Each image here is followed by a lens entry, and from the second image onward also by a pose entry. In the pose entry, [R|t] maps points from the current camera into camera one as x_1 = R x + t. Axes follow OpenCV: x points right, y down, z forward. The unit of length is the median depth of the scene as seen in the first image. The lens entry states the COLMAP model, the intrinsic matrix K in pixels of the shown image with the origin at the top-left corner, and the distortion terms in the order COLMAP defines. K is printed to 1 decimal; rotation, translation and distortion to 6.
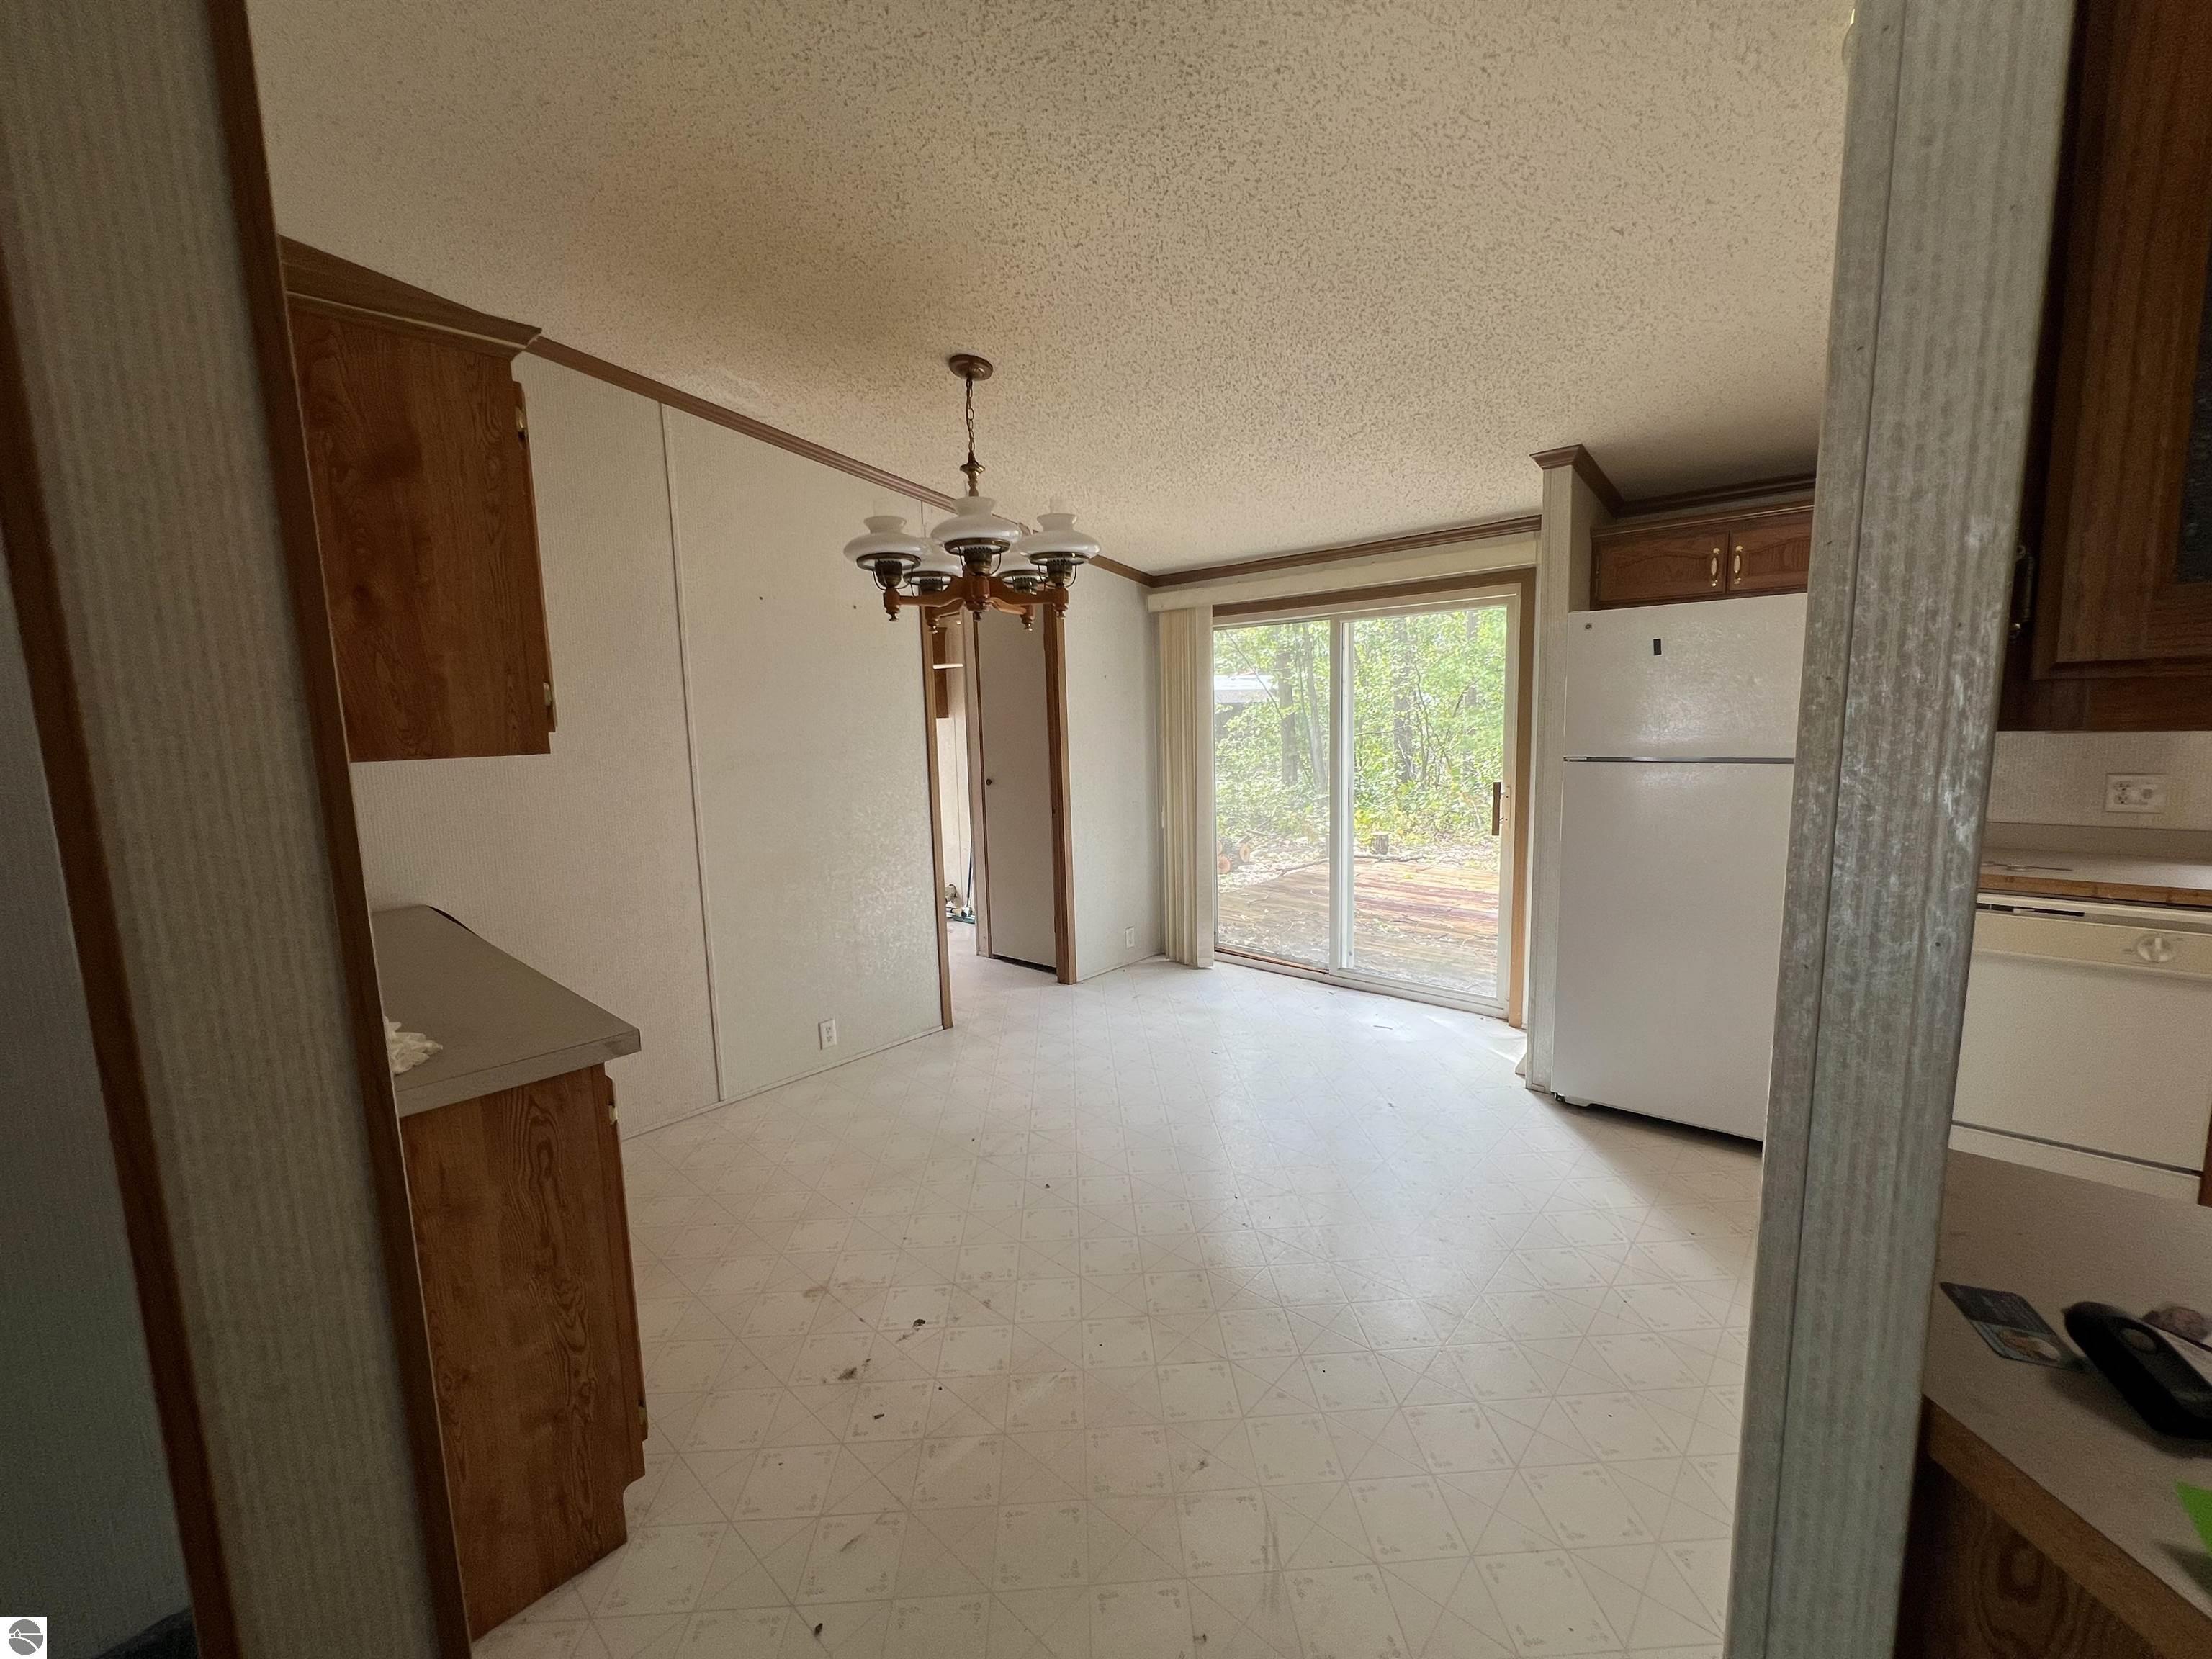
lens RADIAL K [[881.3, 0, 1102.7], [0, 881.3, 829.5], [0, 0, 1]] dist [-0.003139, 0.000098]
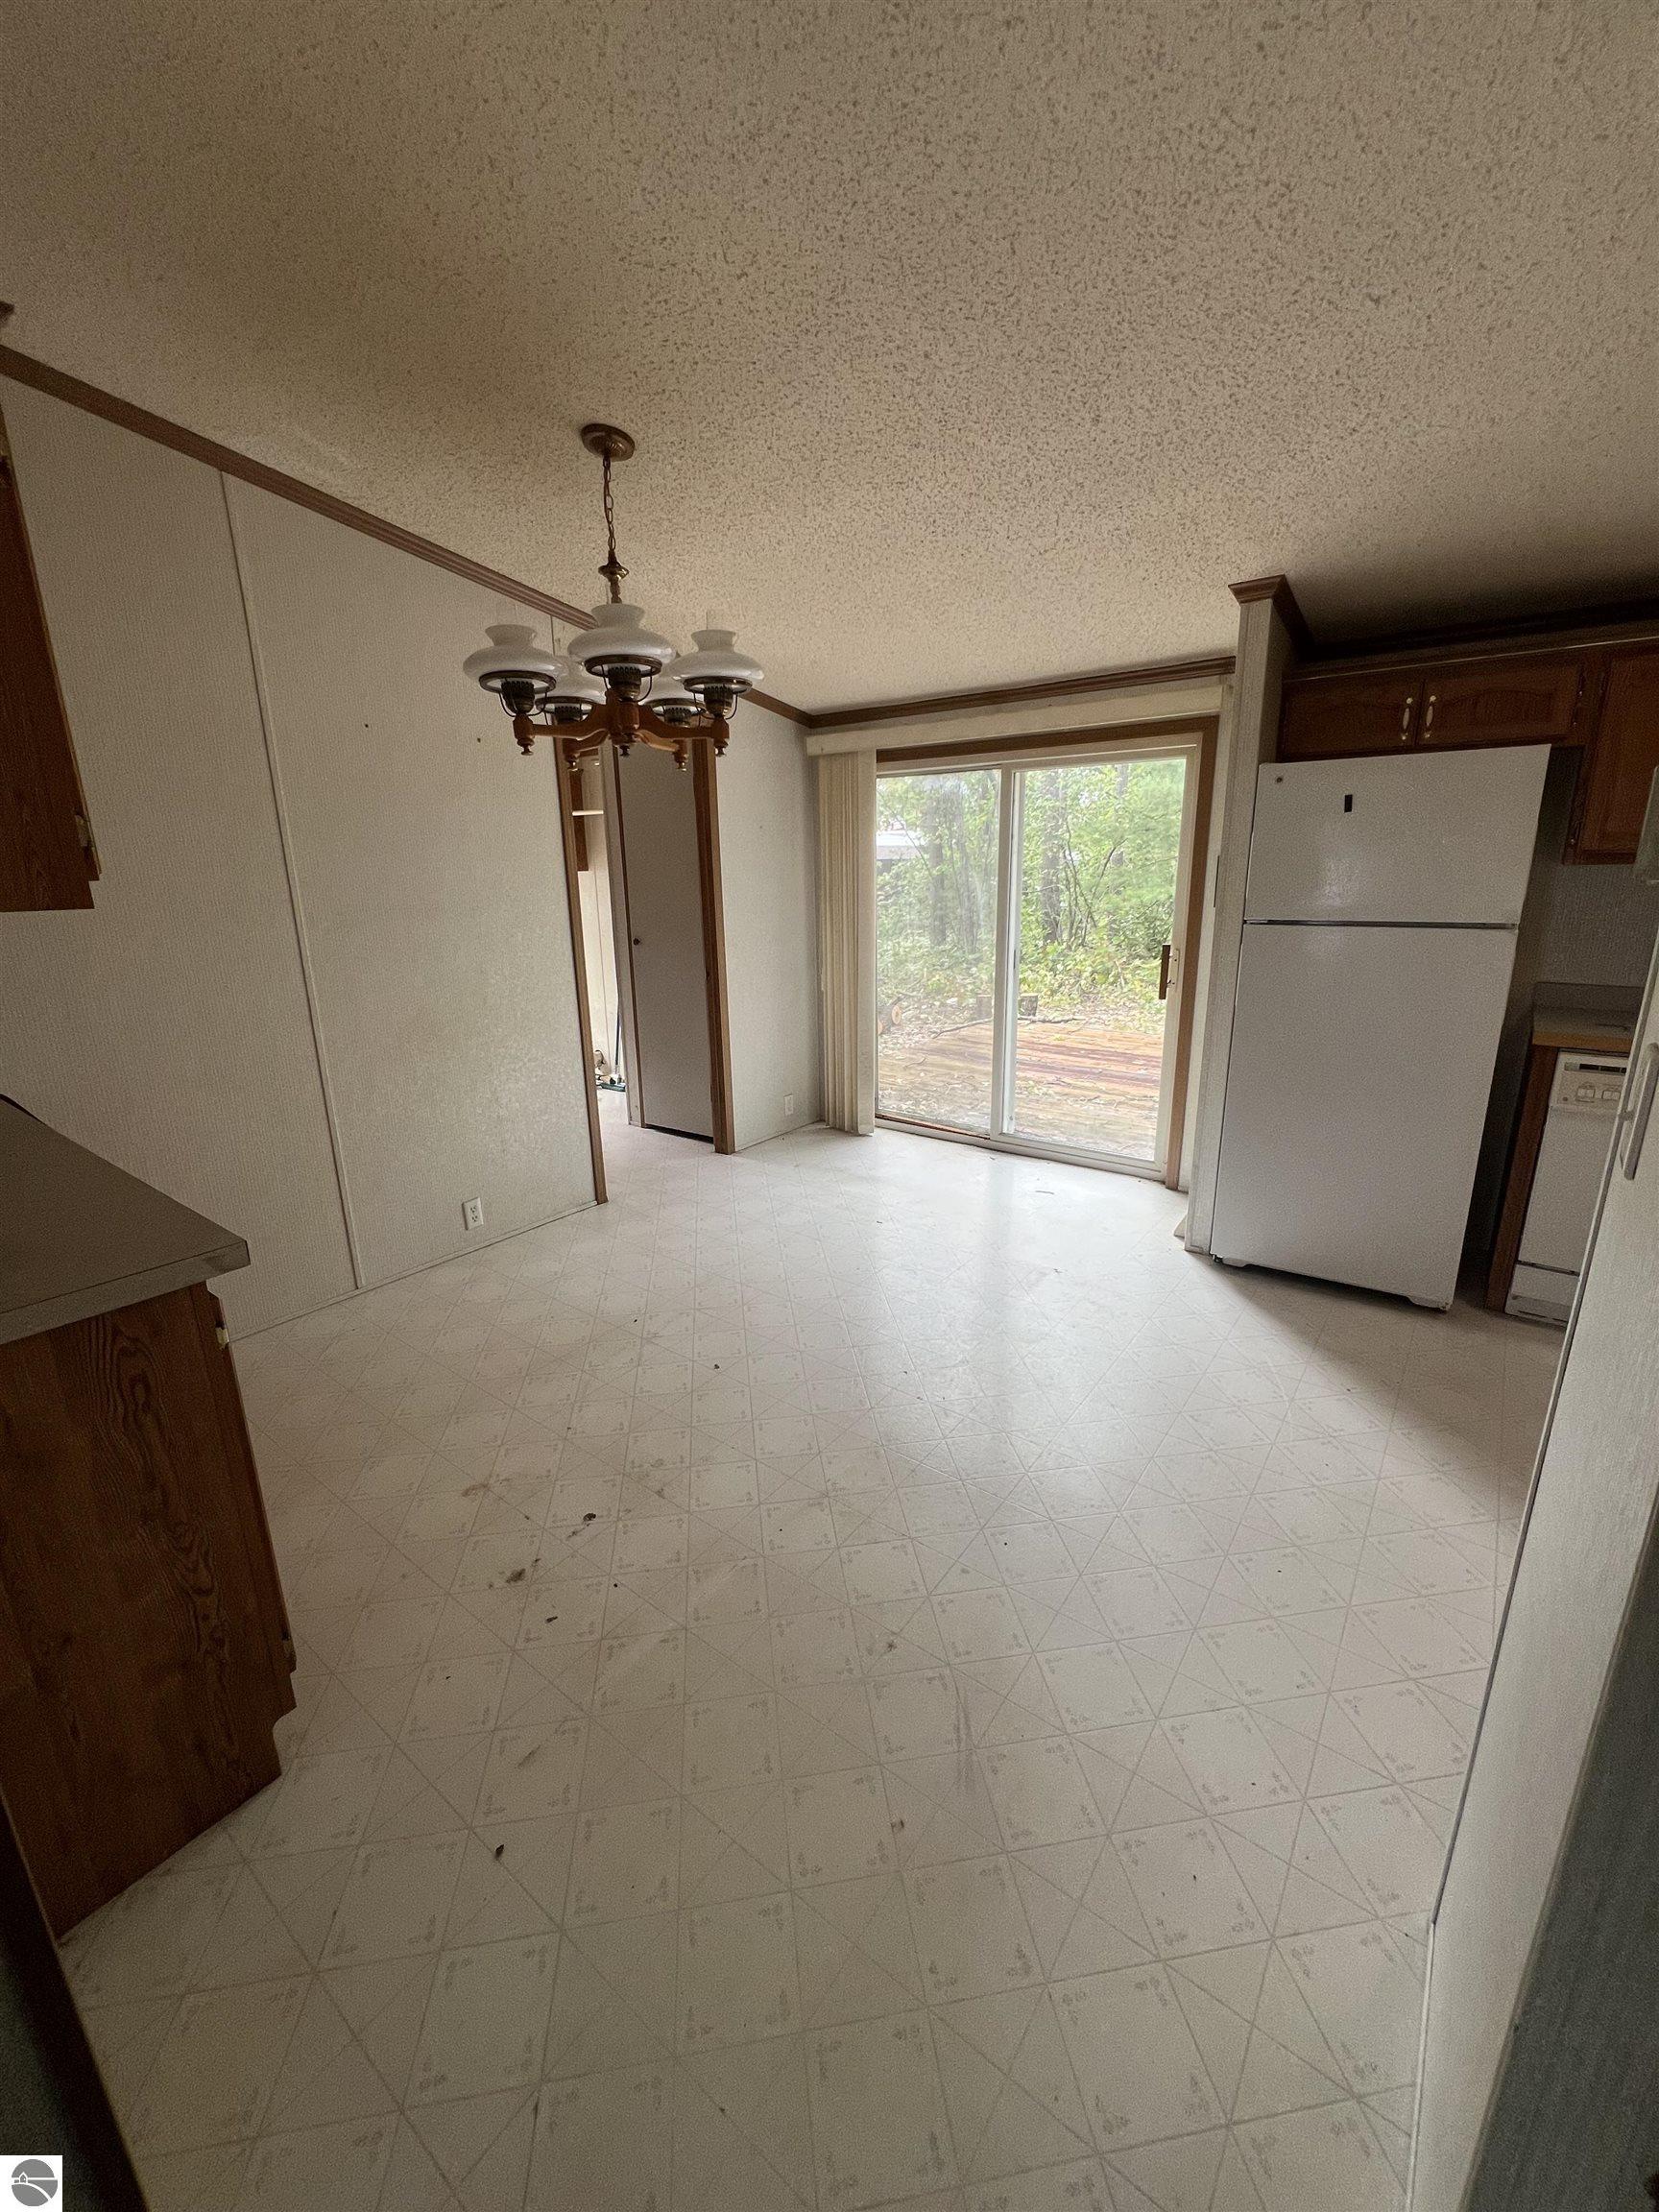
lens RADIAL K [[881.3, 0, 835.3], [0, 881.3, 1104.0], [0, 0, 1]] dist [-0.003139, 0.000098]
pose [[0.995259, -0.013207, 0.096358, -0.024245], [0.000675, 0.991652, 0.128945, -0.007512], [-0.097256, -0.128268, 0.986959, 0.073513]]
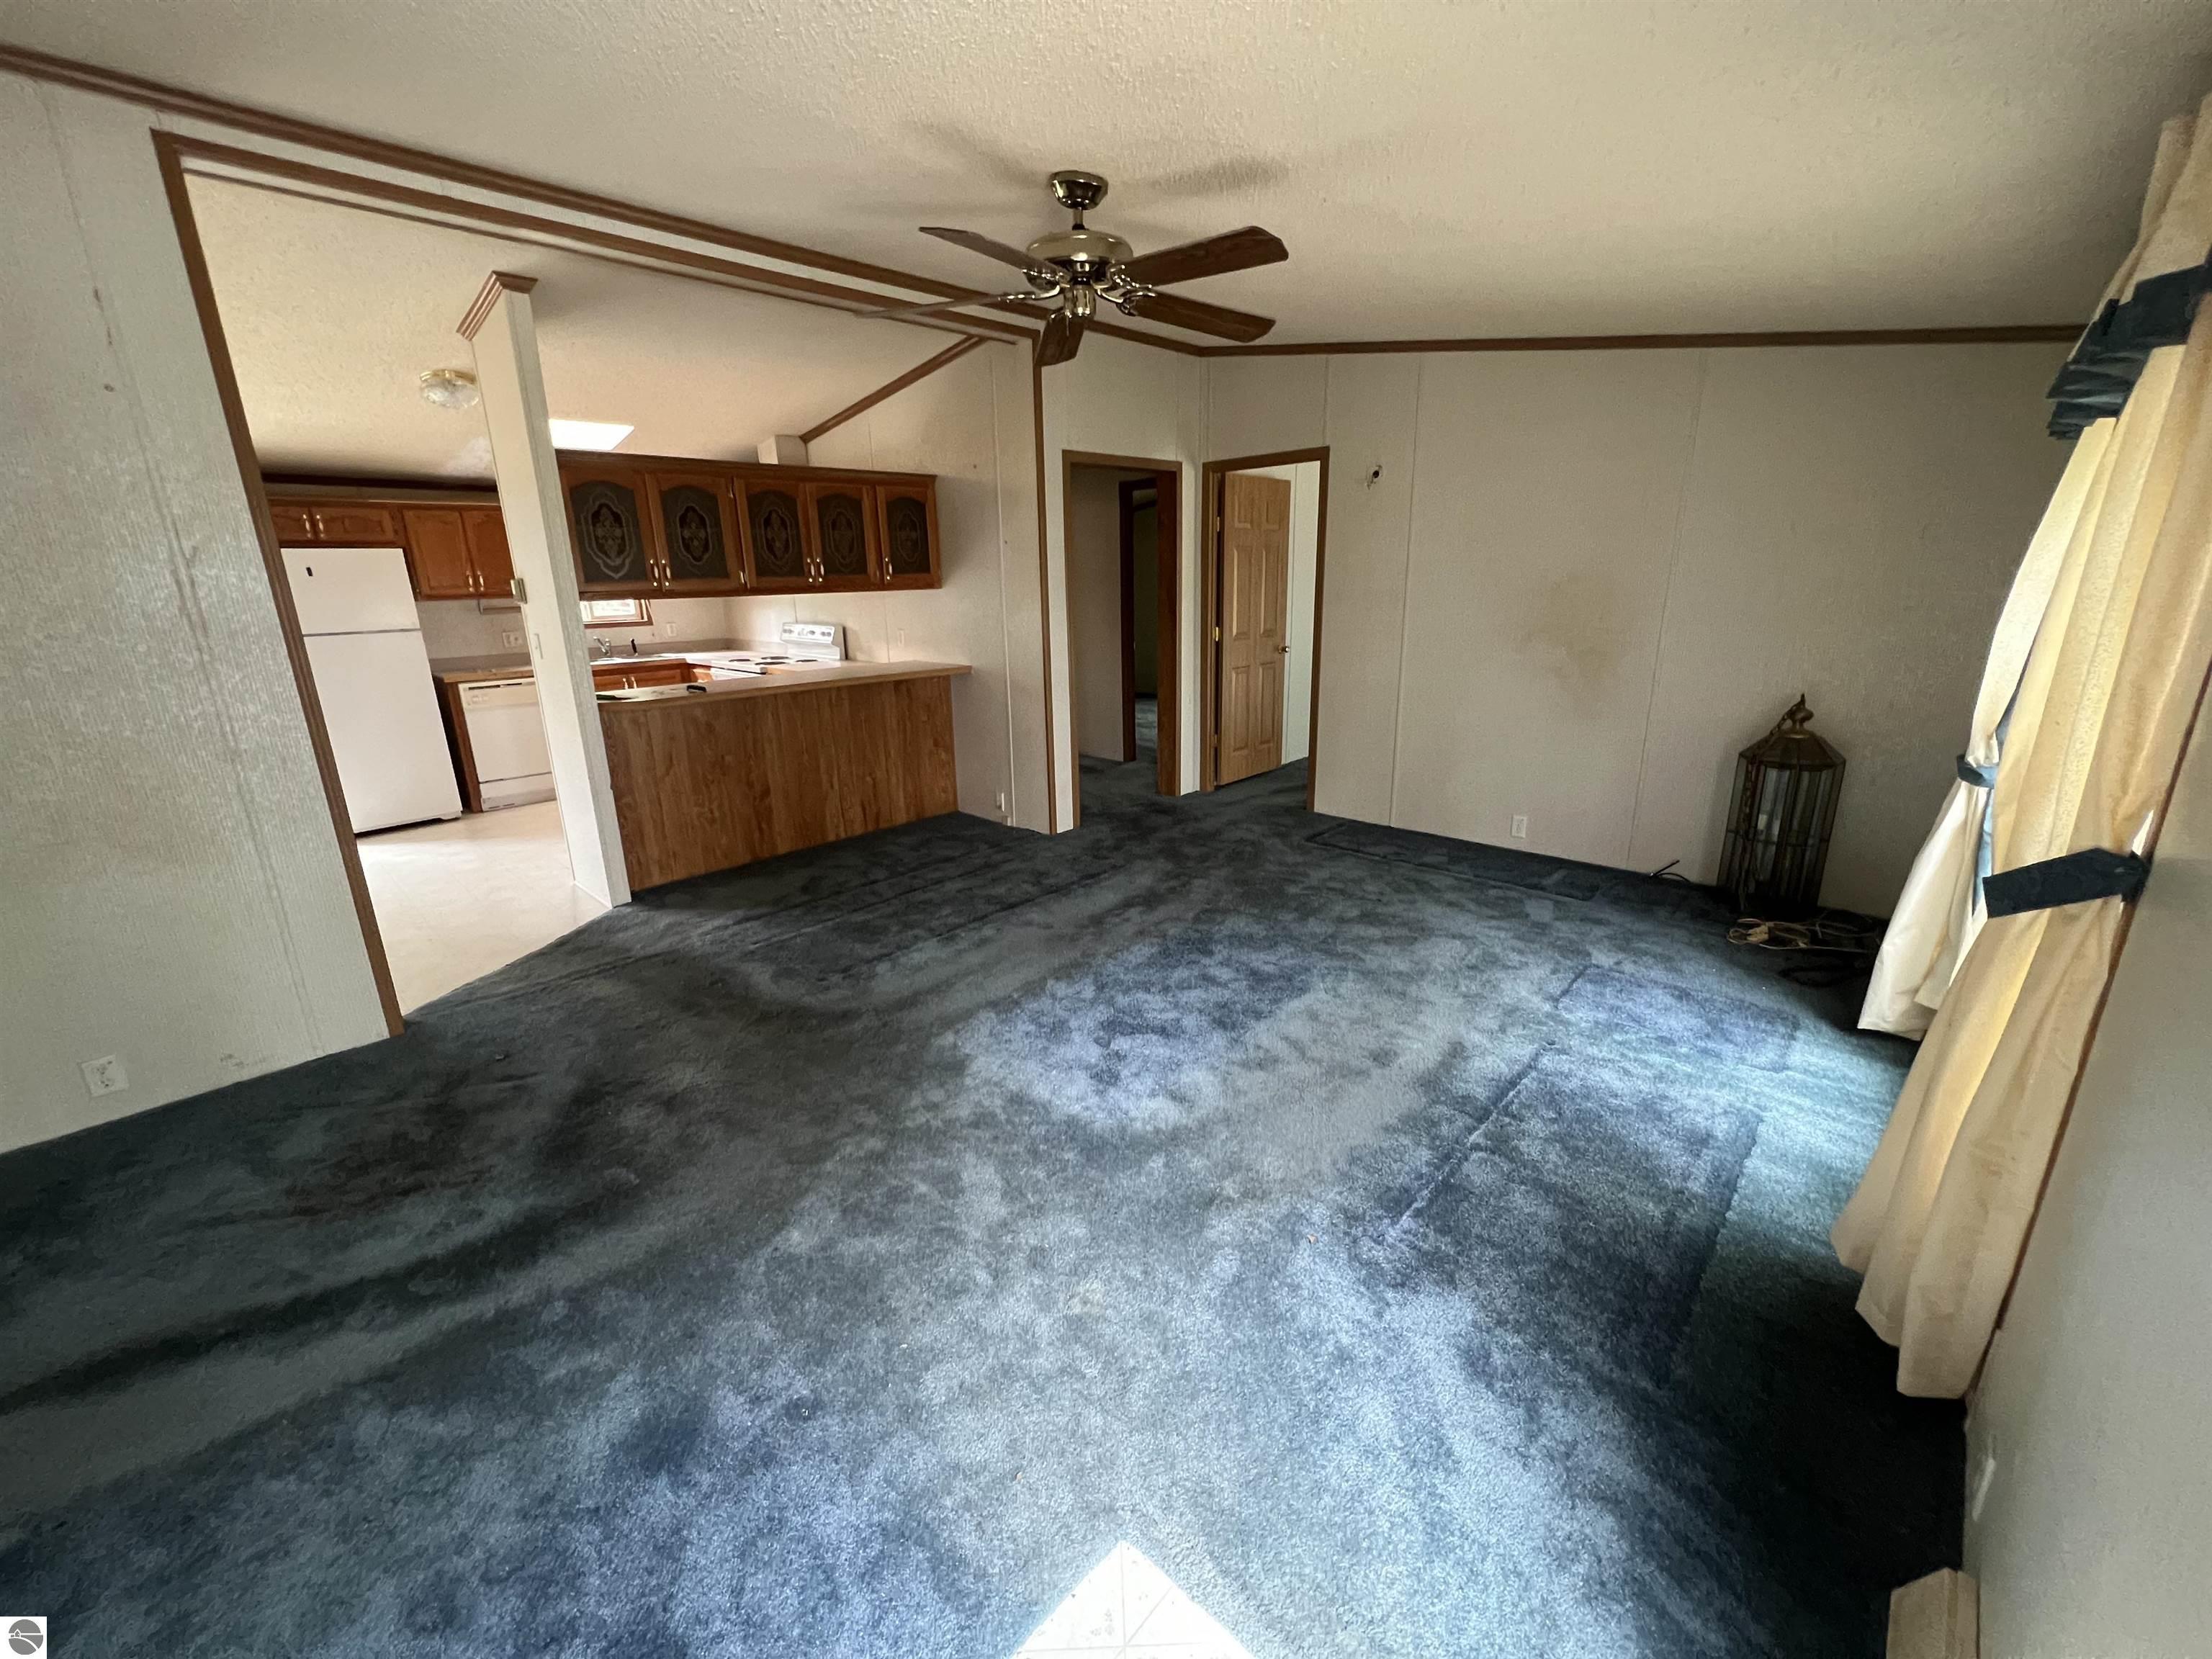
lens RADIAL K [[881.3, 0, 1103.8], [0, 881.3, 829.0], [0, 0, 1]] dist [-0.003139, 0.000098]
pose [[0.036482, -0.253547, 0.966635, -1.339565], [0.143702, 0.958557, 0.246004, 0.102100], [-0.988948, 0.129933, 0.071406, -0.773505]]
